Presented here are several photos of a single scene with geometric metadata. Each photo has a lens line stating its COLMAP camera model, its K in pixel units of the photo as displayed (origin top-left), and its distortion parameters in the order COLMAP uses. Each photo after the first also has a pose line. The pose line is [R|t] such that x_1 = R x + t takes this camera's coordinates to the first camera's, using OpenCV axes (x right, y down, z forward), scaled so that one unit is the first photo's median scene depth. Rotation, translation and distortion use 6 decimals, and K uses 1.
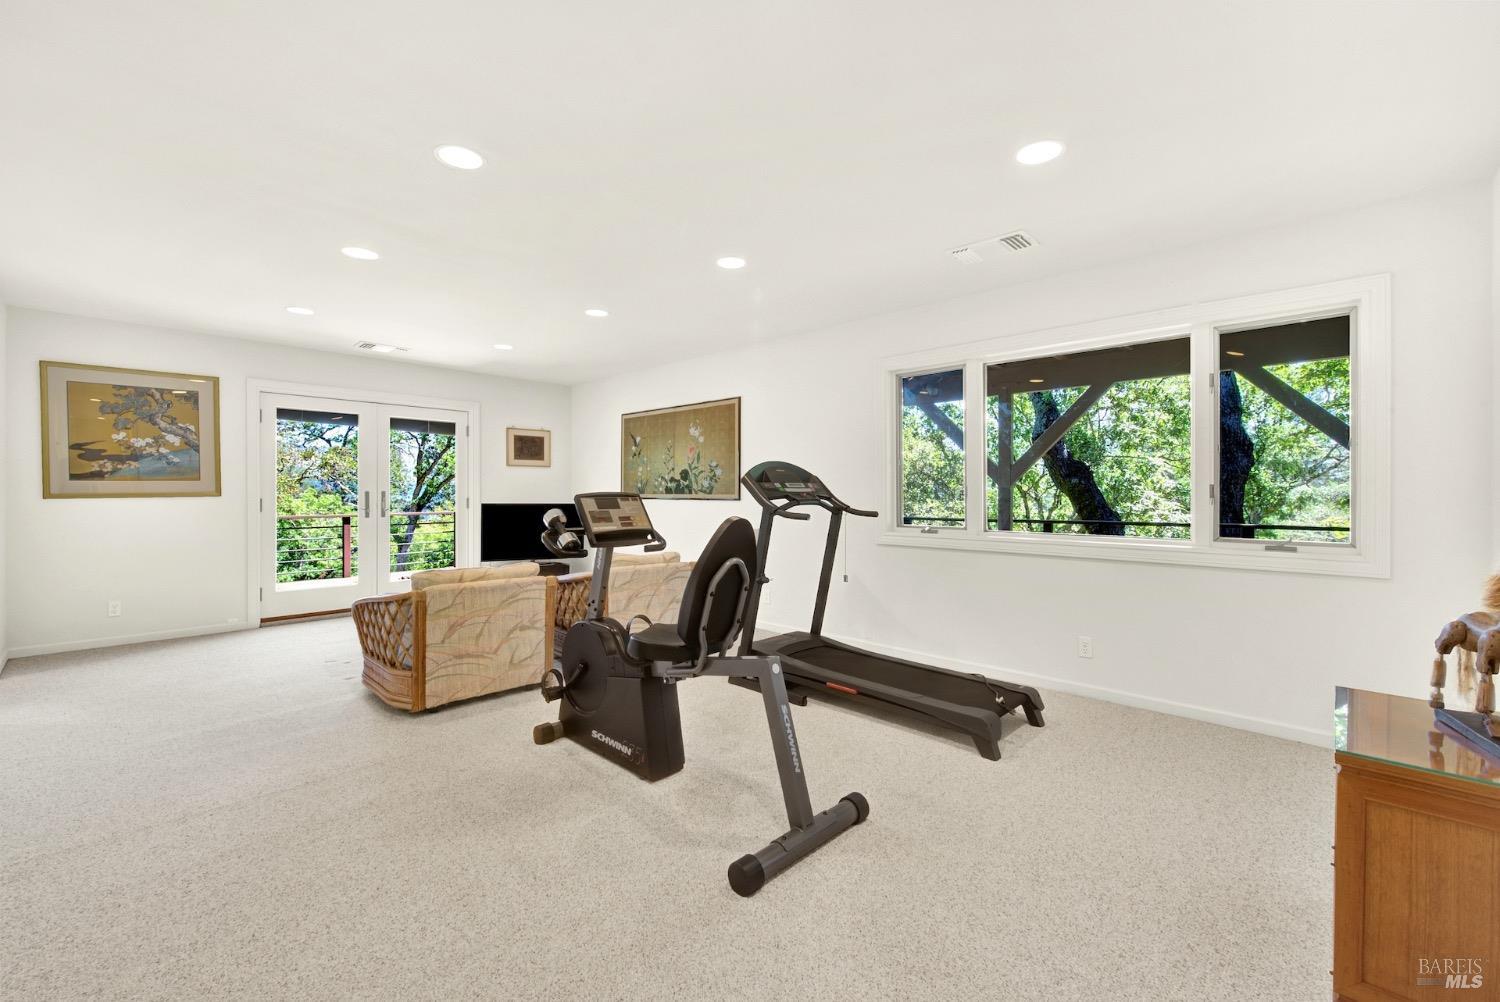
lens RADIAL K [[613.2, 0, 746.2], [0, 613.2, 497.0], [0, 0, 1]] dist [-0.000882, -0.000501]
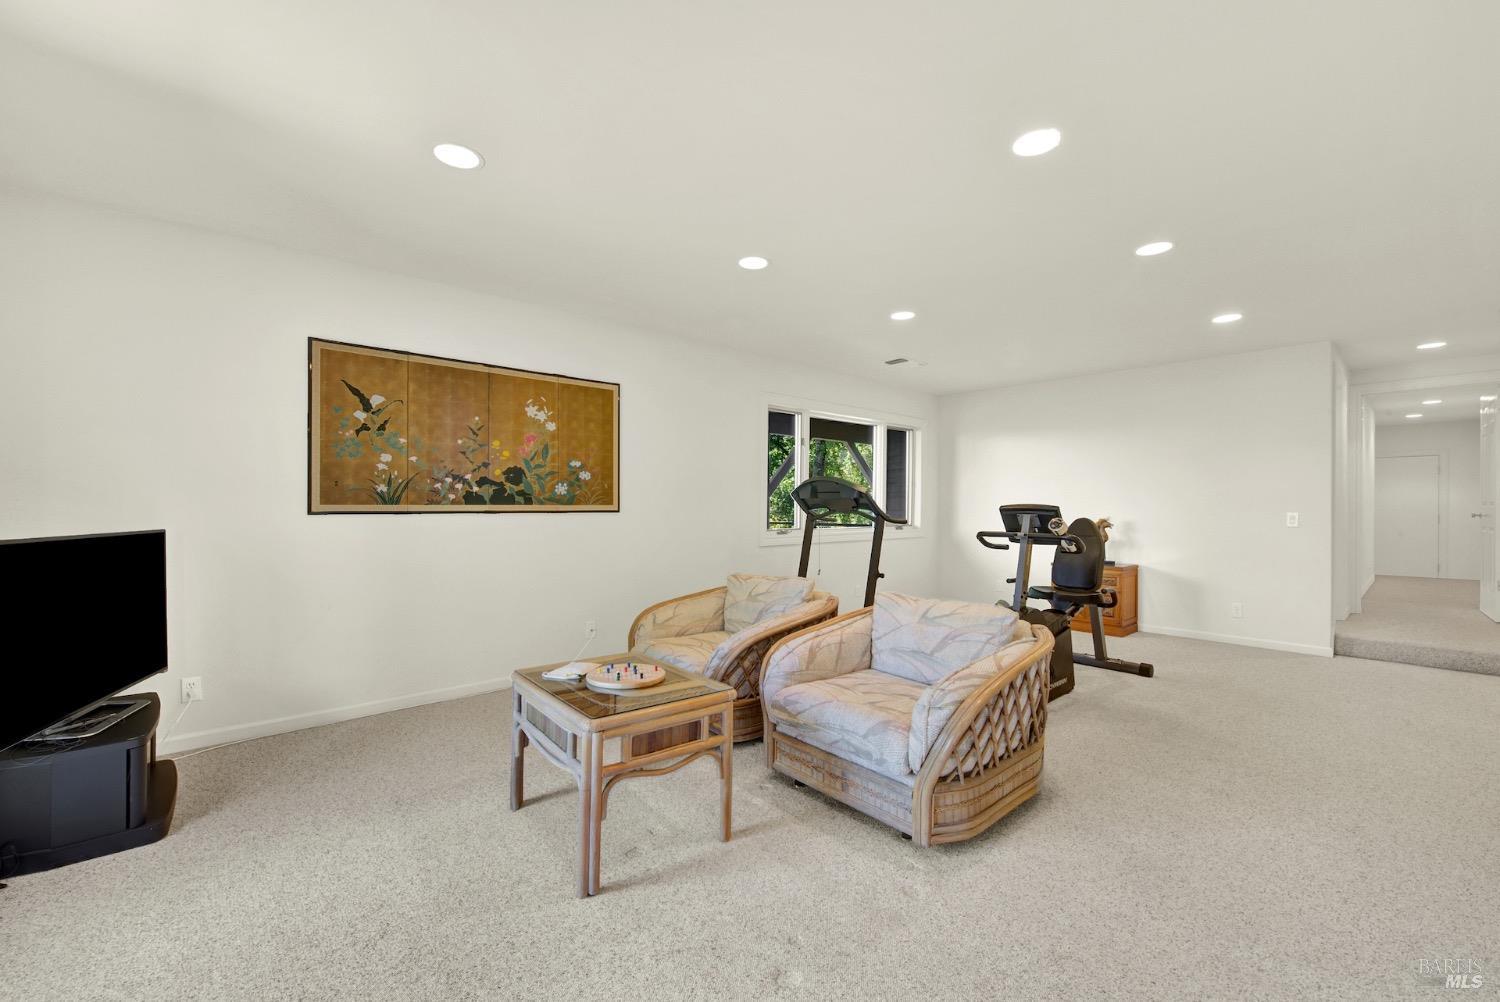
lens RADIAL K [[613.2, 0, 746.2], [0, 613.2, 504.6], [0, 0, 1]] dist [-0.000882, -0.000501]
pose [[0.079075, 0.004529, 0.996858, -0.738665], [0.008528, 0.999950, -0.005219, 0.000633], [-0.996832, 0.008914, 0.079033, 0.710310]]
